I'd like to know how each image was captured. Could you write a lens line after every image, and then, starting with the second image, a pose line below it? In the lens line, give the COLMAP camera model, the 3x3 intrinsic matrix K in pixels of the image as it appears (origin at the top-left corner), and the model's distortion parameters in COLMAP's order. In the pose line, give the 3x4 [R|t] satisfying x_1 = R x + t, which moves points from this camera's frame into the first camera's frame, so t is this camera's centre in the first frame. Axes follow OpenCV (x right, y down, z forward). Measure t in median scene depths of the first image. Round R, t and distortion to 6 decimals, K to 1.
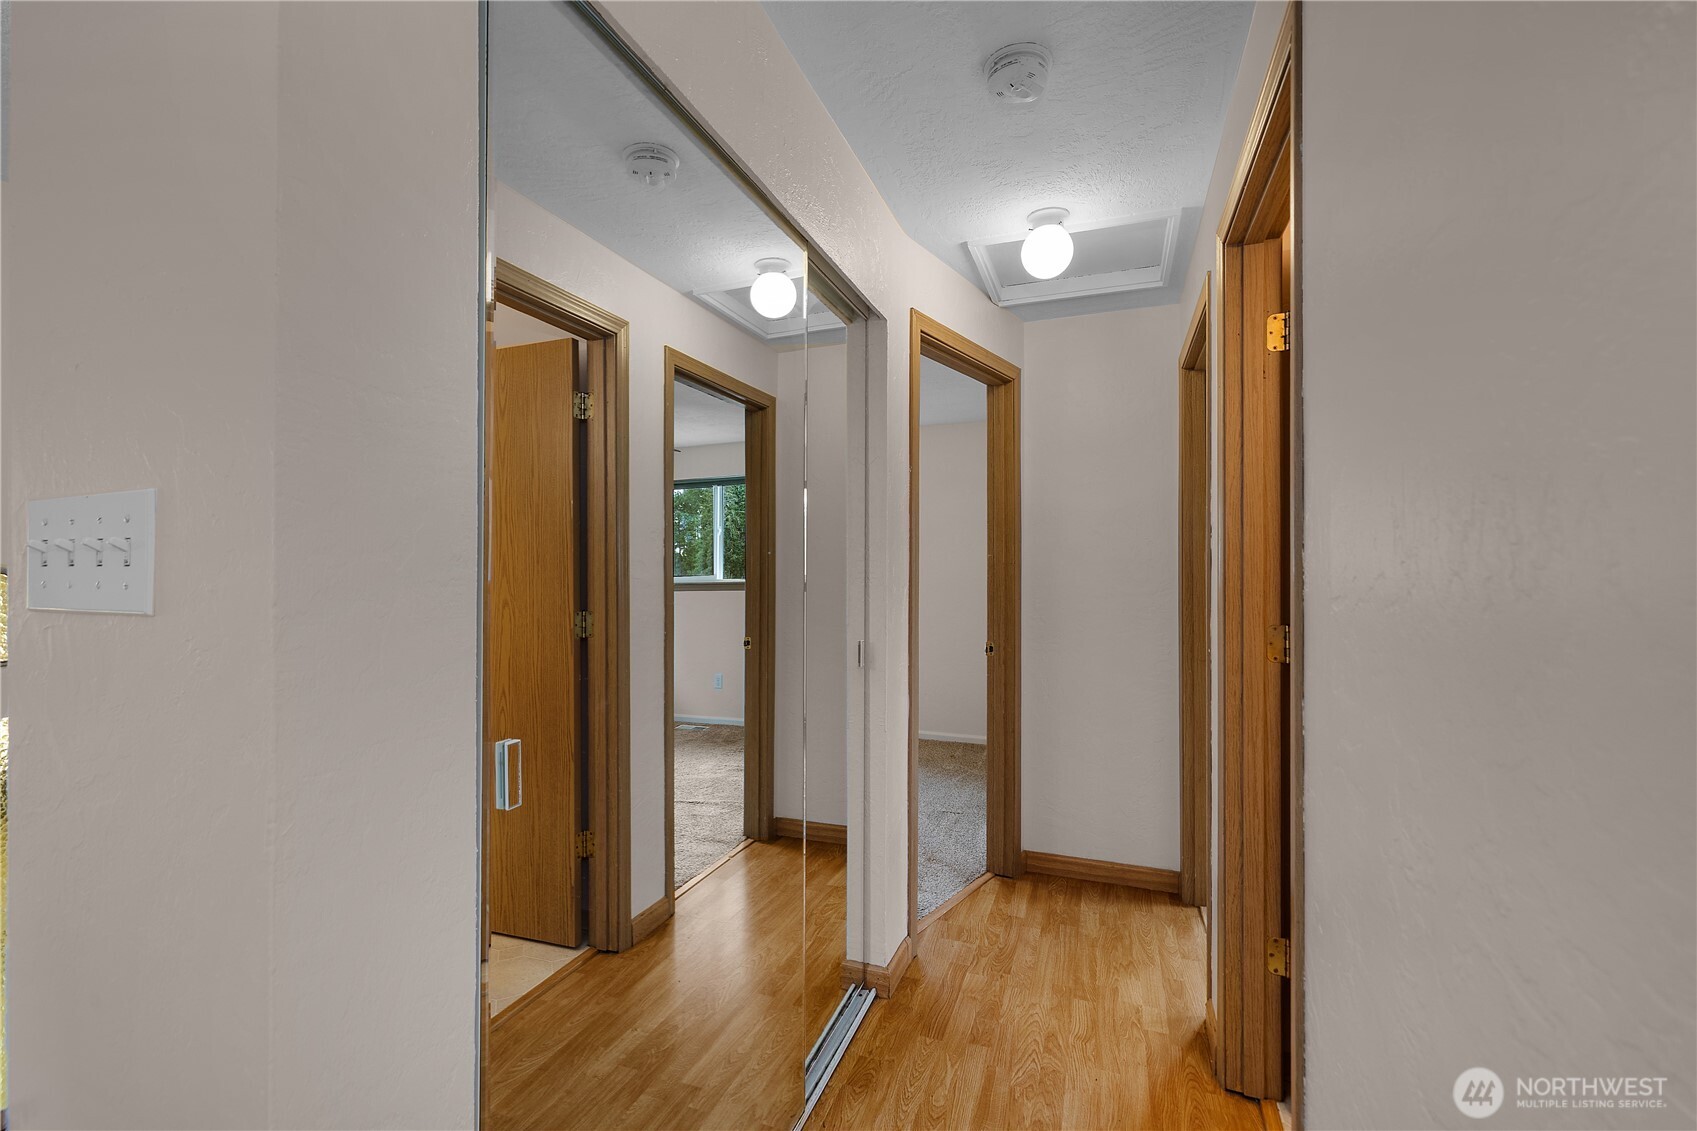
lens RADIAL K [[735.7, 0, 843.5], [0, 735.7, 565.0], [0, 0, 1]] dist [-0.000493, 0.000728]
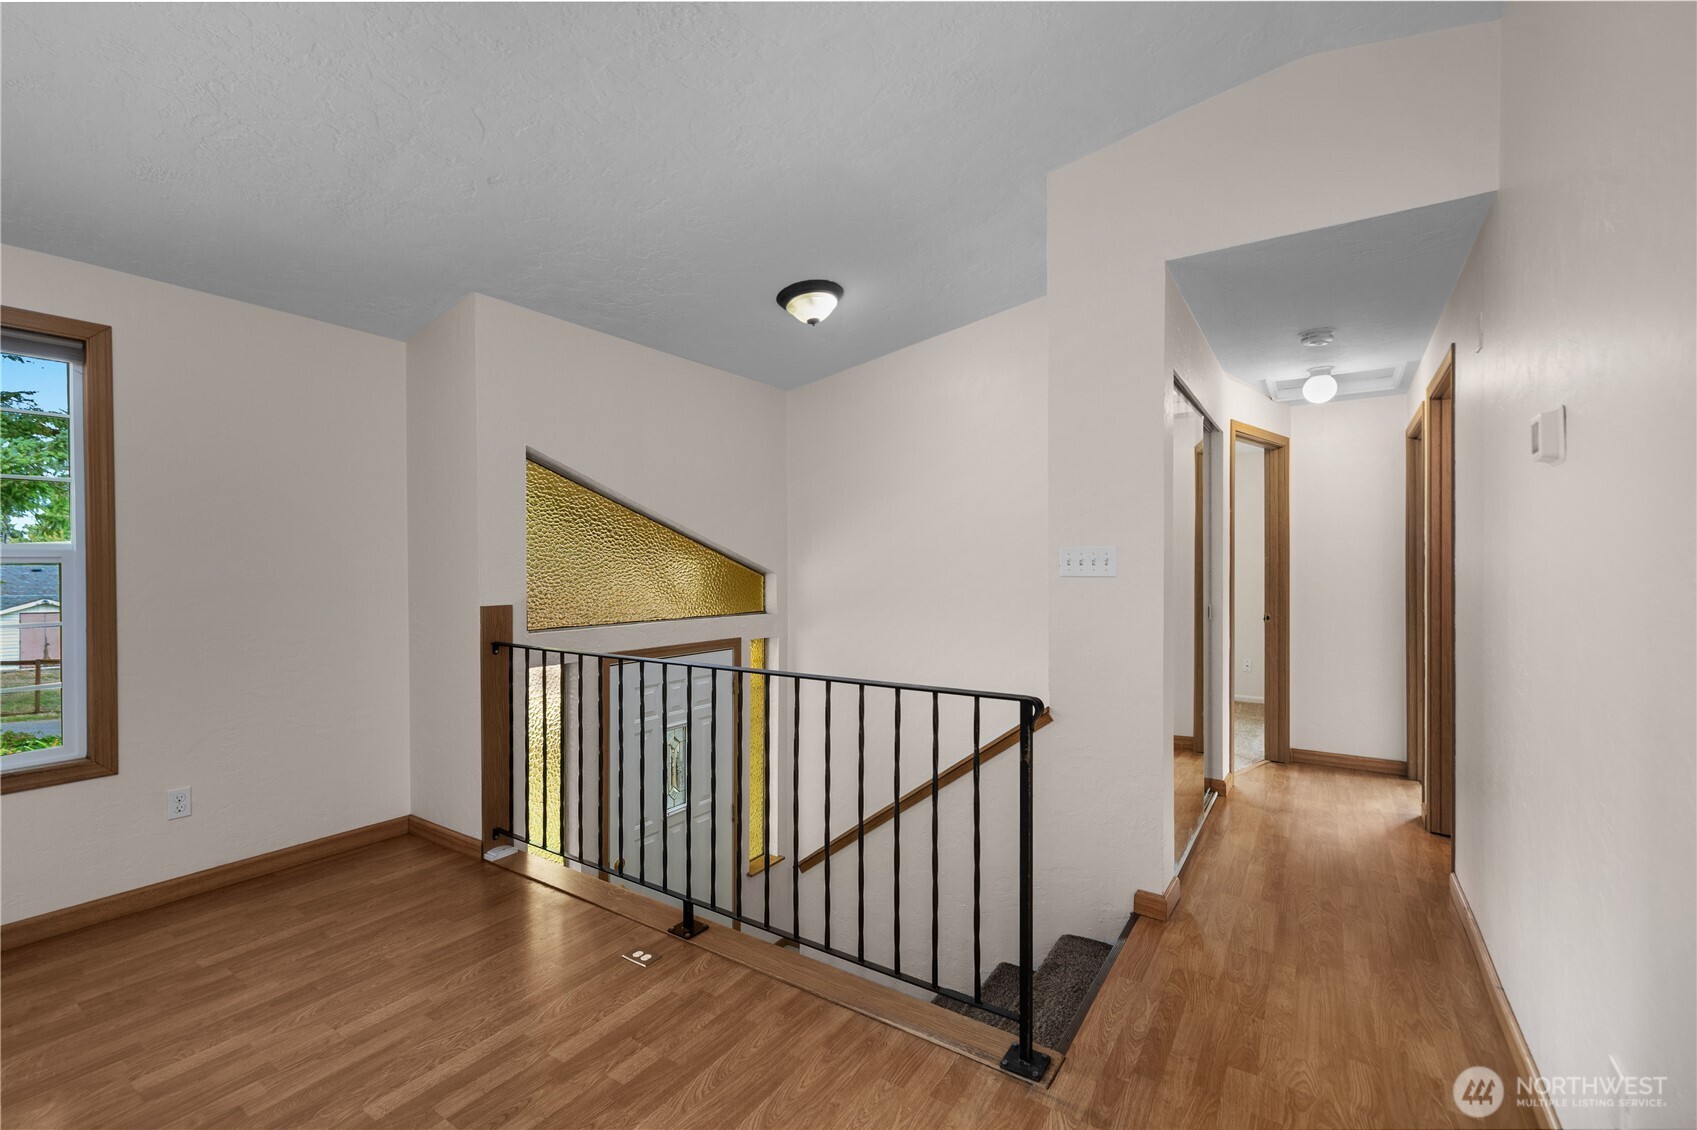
lens RADIAL K [[735.7, 0, 838.3], [0, 735.7, 566.7], [0, 0, 1]] dist [-0.000493, 0.000728]
pose [[0.972633, -0.001134, -0.232345, -0.368054], [0.001455, 0.999998, 0.001211, 0.001969], [0.232343, -0.001516, 0.972633, -0.835044]]
